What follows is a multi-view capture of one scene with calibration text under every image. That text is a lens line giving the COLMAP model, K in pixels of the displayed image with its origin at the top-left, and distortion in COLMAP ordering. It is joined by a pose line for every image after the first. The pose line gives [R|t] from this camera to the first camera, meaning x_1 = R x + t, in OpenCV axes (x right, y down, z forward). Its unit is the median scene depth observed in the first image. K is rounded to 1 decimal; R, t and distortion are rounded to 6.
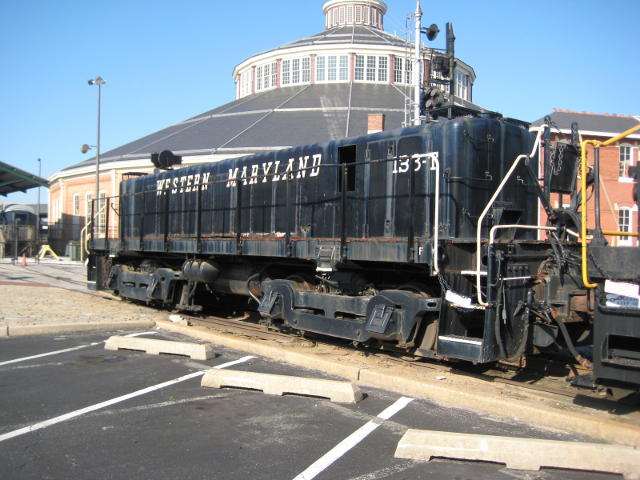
lens RADIAL K [[738.1, 0, 320.0], [0, 738.1, 240.0], [0, 0, 1]] dist [-0.103449, -0.009990]
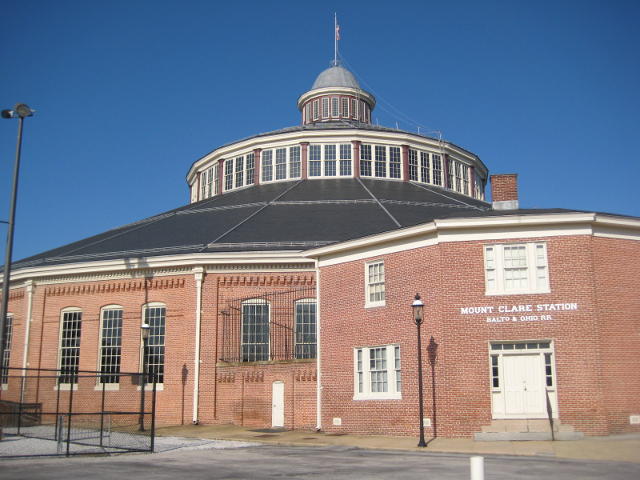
lens RADIAL K [[738.1, 0, 320.0], [0, 738.1, 240.0], [0, 0, 1]] dist [-0.103449, -0.009990]
pose [[0.993429, 0.017913, 0.113040, -0.079941], [0.003510, 0.982442, -0.186537, -0.007675], [-0.114397, 0.185708, 0.975923, 0.262406]]
